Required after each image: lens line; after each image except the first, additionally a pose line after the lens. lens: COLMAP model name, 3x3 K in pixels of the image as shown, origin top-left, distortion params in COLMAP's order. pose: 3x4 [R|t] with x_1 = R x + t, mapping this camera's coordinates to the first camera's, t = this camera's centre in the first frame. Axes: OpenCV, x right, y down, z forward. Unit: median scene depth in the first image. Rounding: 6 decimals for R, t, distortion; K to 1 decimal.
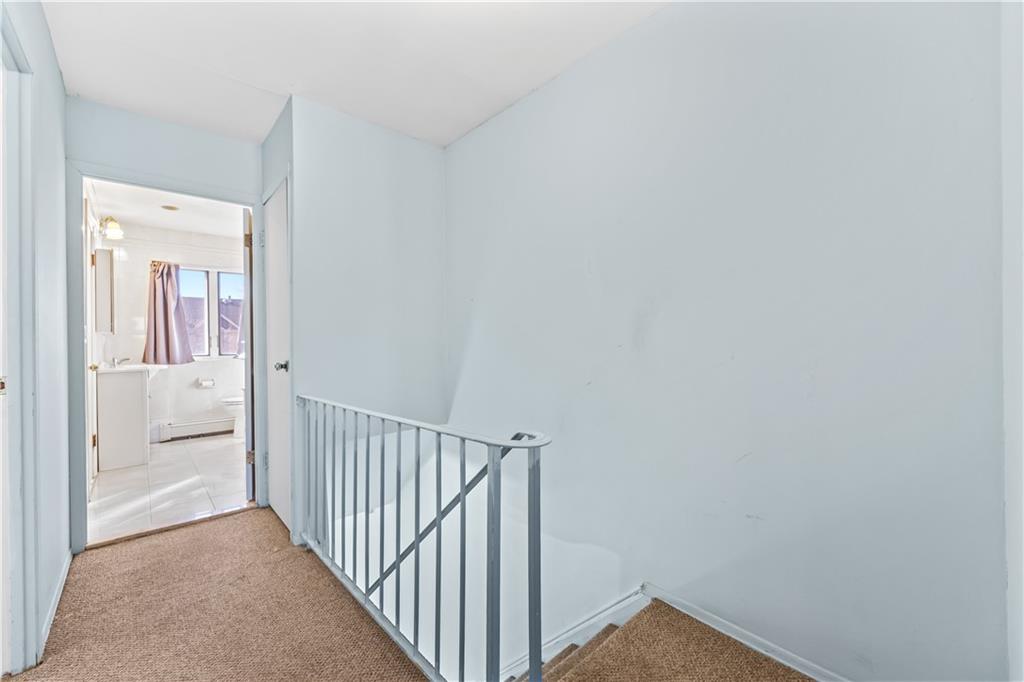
lens RADIAL K [[406.6, 0, 509.5], [0, 406.6, 339.3], [0, 0, 1]] dist [0.000983, 0.000066]
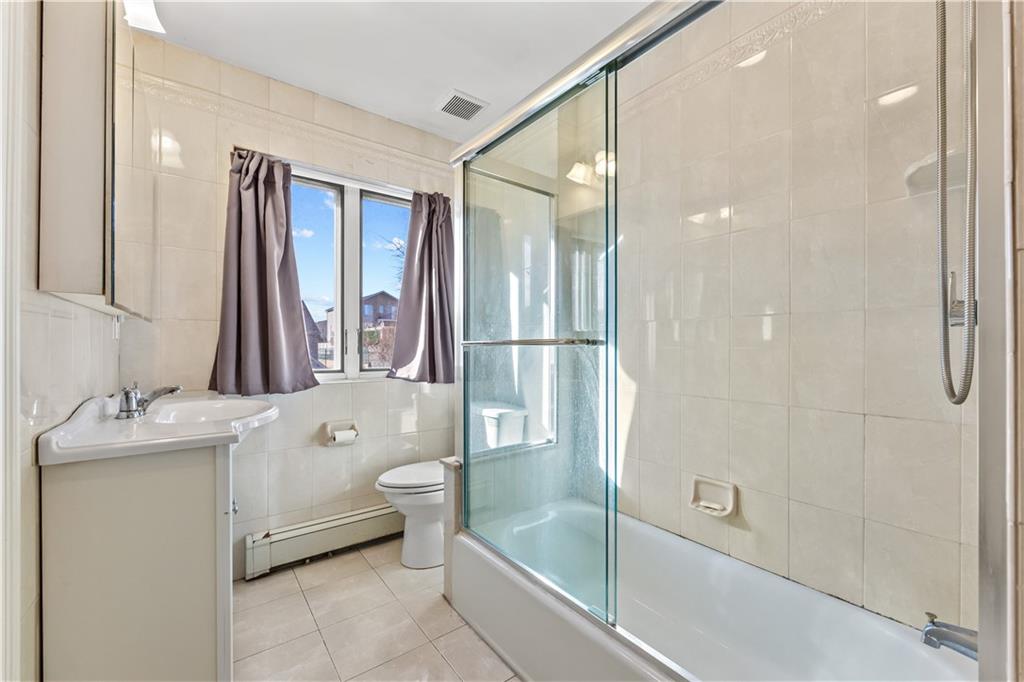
lens RADIAL K [[406.6, 0, 513.7], [0, 406.6, 344.0], [0, 0, 1]] dist [0.000983, 0.000066]
pose [[0.997354, 0.015415, -0.071047, -0.546639], [-0.015365, 0.999881, 0.001242, 0.005476], [0.071058, -0.000147, 0.997472, 0.589639]]
